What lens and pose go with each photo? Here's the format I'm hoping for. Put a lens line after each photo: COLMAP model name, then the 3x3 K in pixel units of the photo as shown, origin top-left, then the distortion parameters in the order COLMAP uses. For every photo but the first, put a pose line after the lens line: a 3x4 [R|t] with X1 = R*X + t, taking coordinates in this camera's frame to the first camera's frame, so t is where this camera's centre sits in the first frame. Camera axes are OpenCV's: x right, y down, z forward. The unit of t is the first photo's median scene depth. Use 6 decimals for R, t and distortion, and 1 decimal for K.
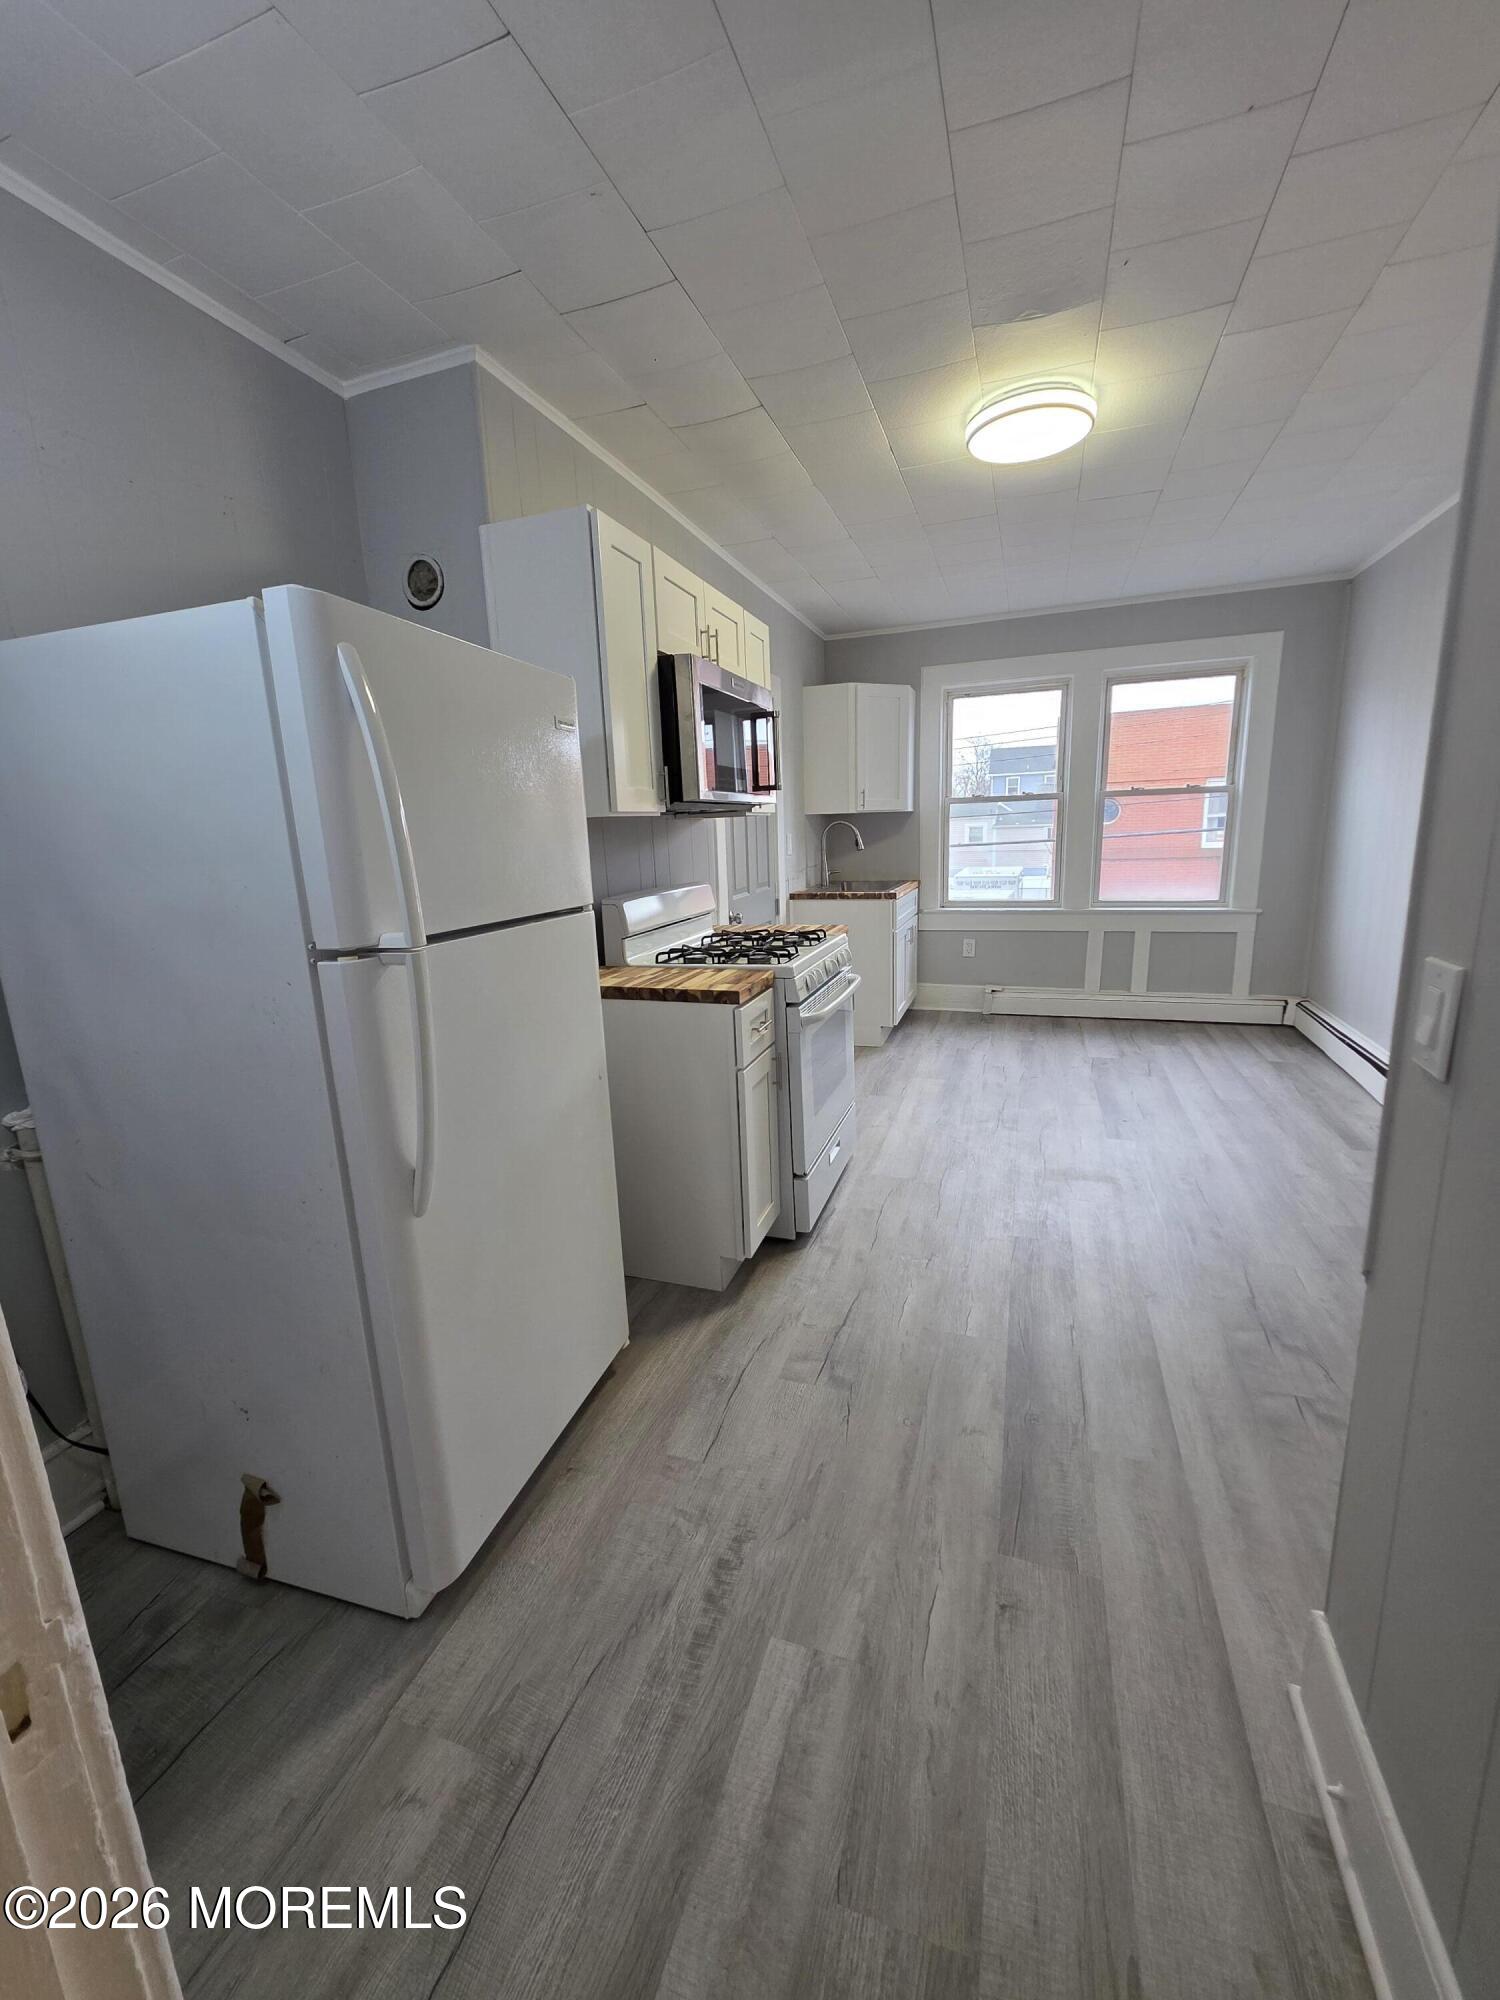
lens RADIAL K [[794.0, 0, 749.5], [0, 794.0, 996.0], [0, 0, 1]] dist [0.000392, 0.000334]
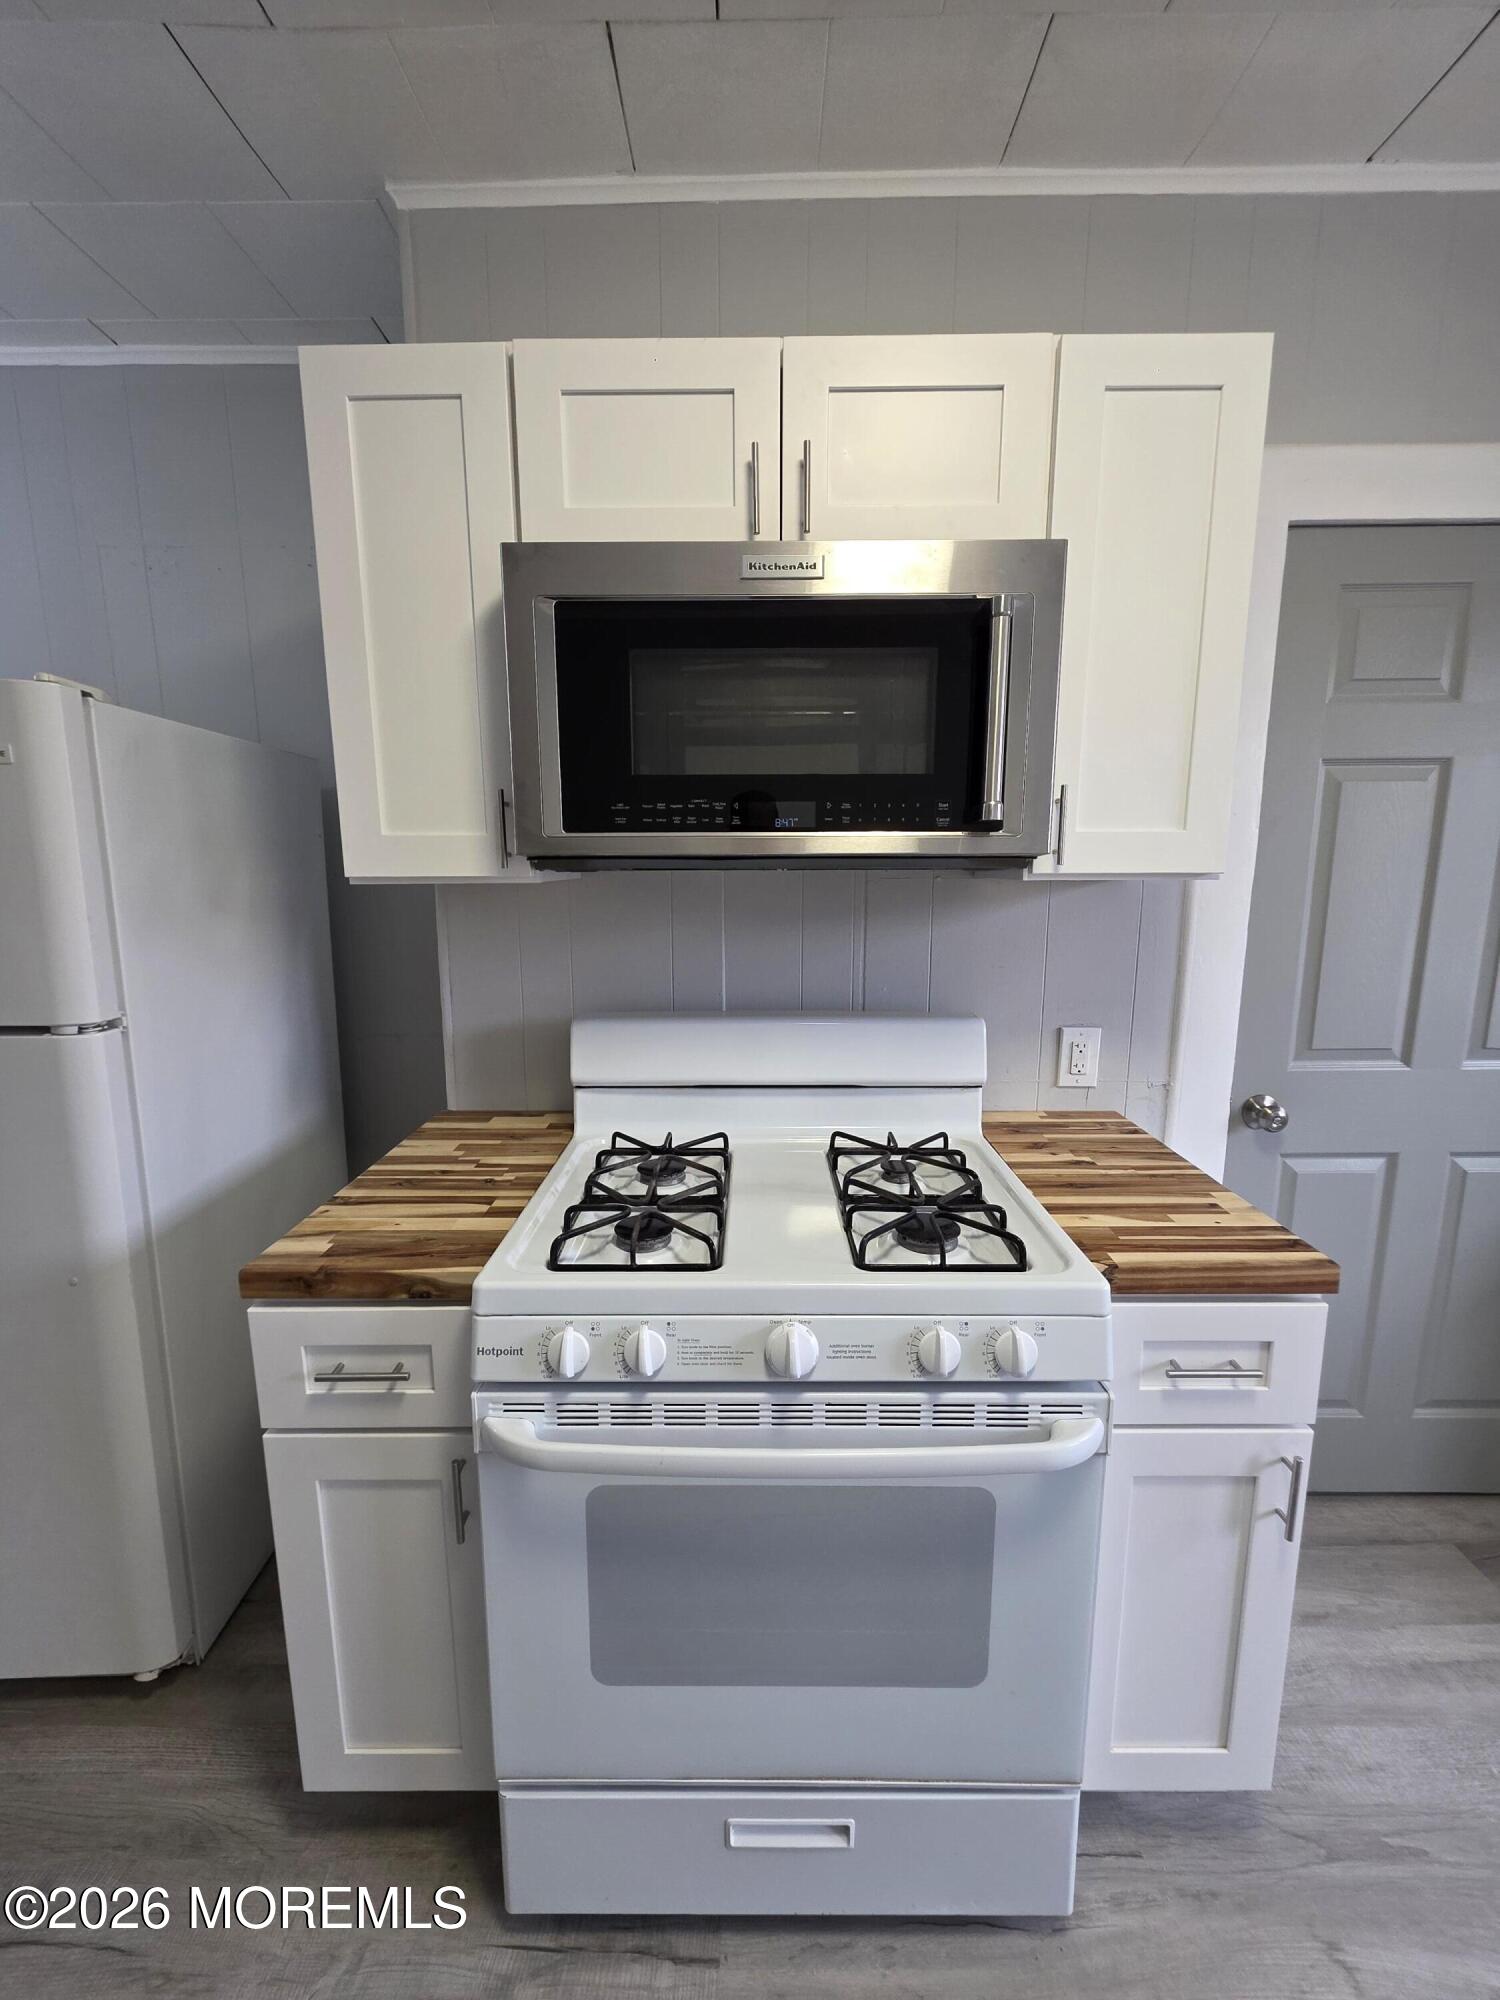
lens RADIAL K [[794.0, 0, 749.5], [0, 794.0, 996.0], [0, 0, 1]] dist [0.000392, 0.000334]
pose [[0.323715, 0.193482, -0.926160, 0.283837], [-0.199516, 0.970816, 0.133075, -0.168008], [0.924879, 0.141705, 0.352871, 0.642660]]
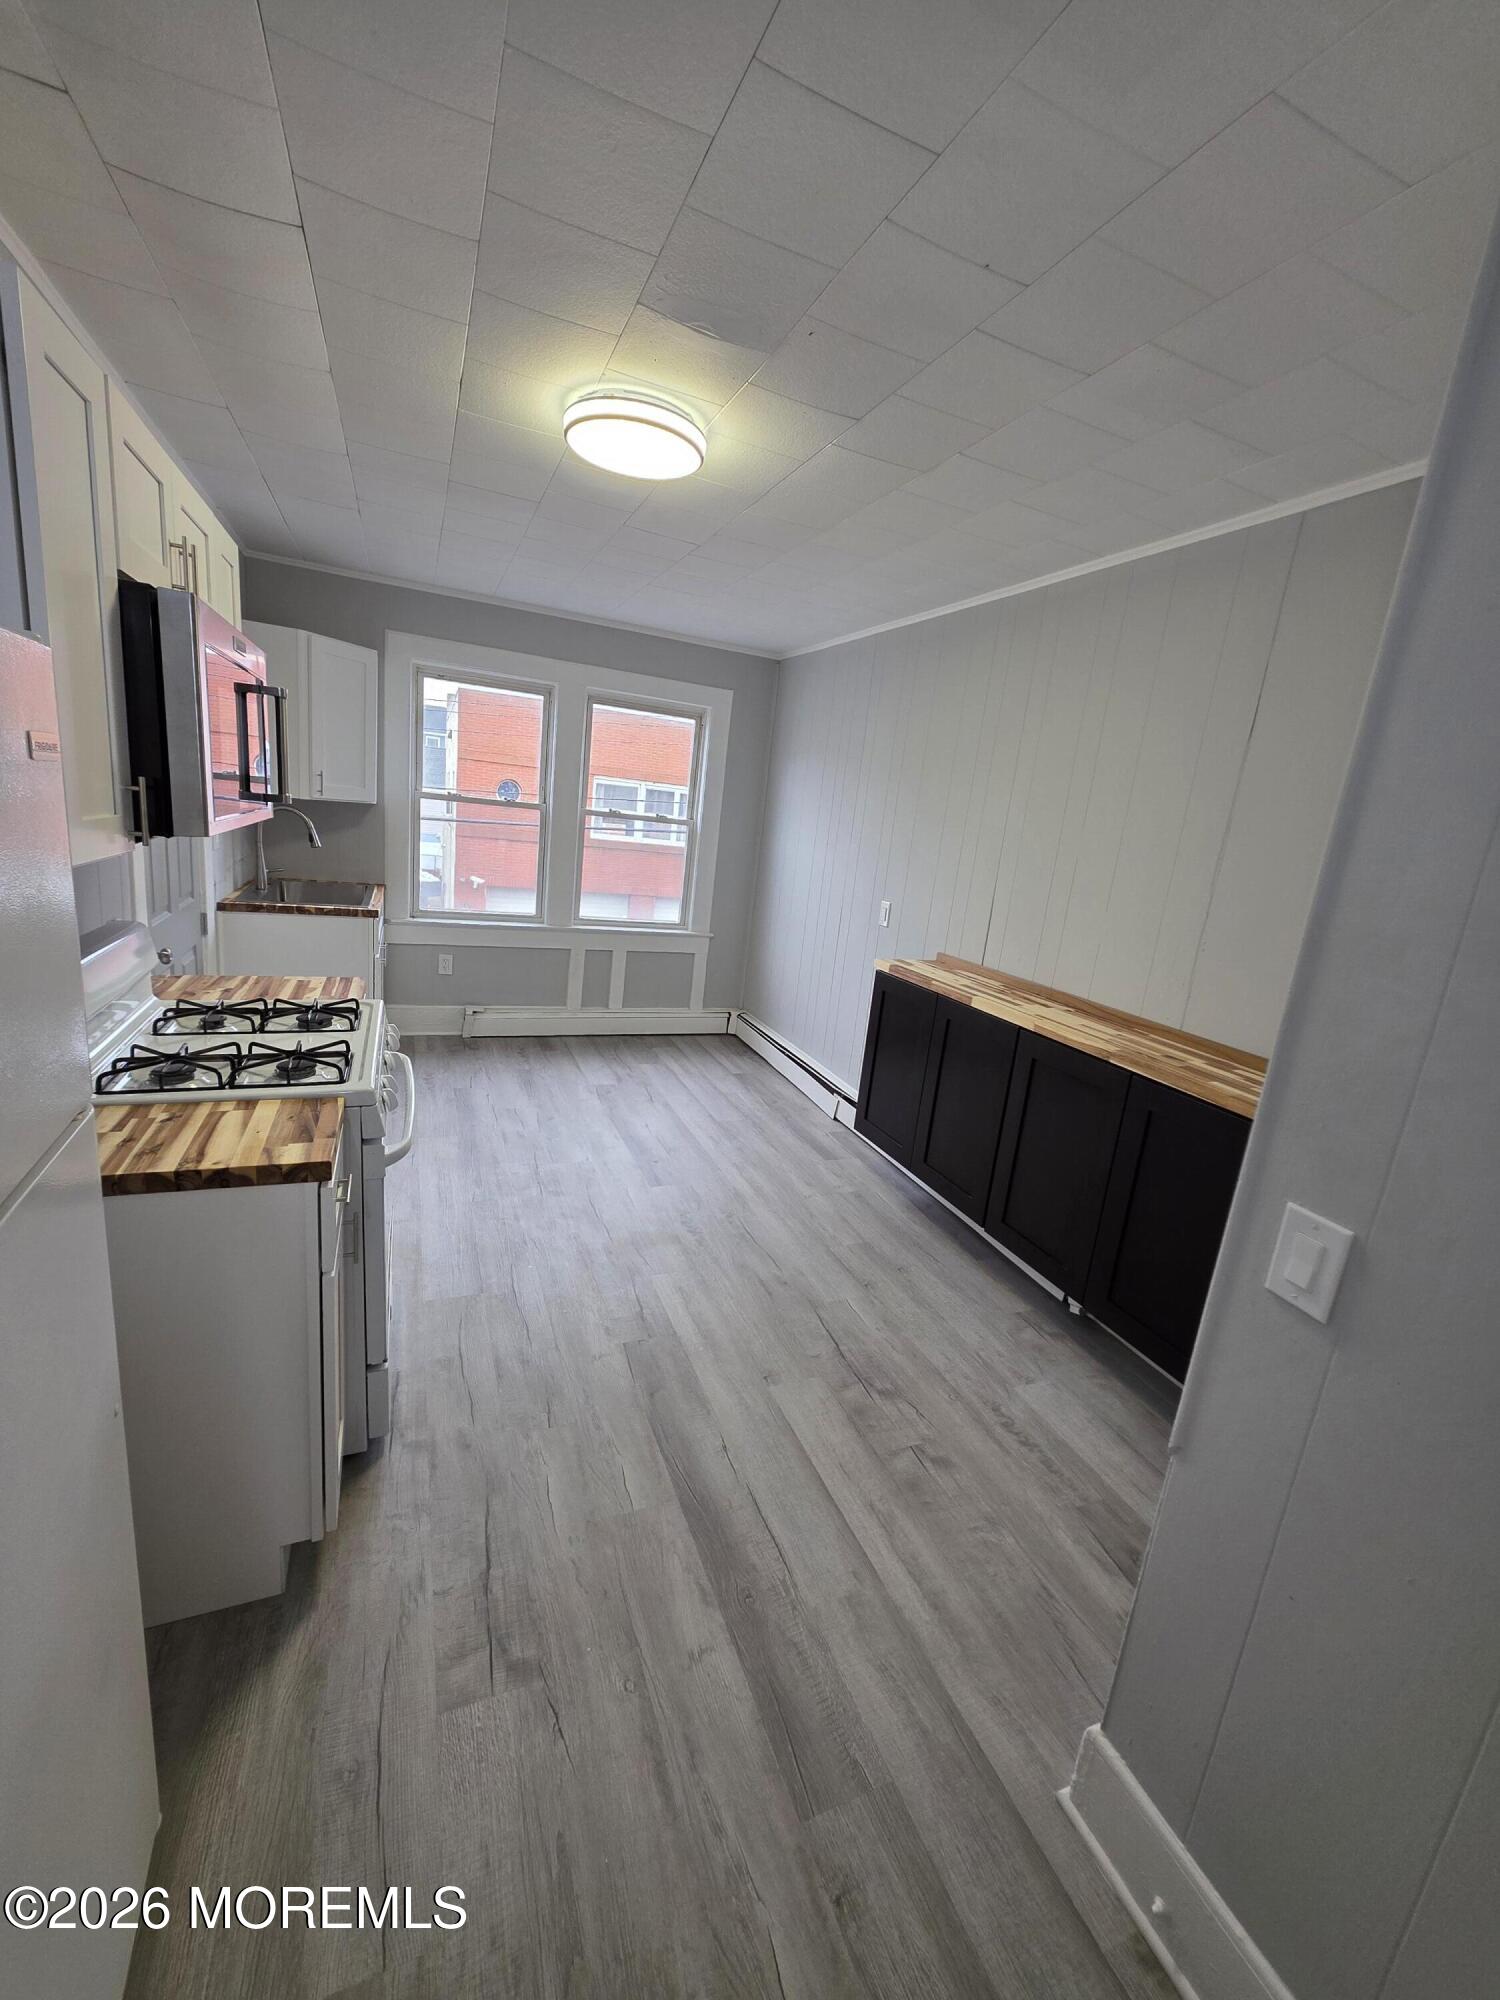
lens RADIAL K [[794.0, 0, 749.5], [0, 794.0, 996.0], [0, 0, 1]] dist [0.000392, 0.000334]
pose [[0.735530, -0.038362, 0.676405, -0.115071], [0.007166, 0.998780, 0.048853, -0.100417], [-0.677454, -0.031086, 0.734908, 0.174186]]
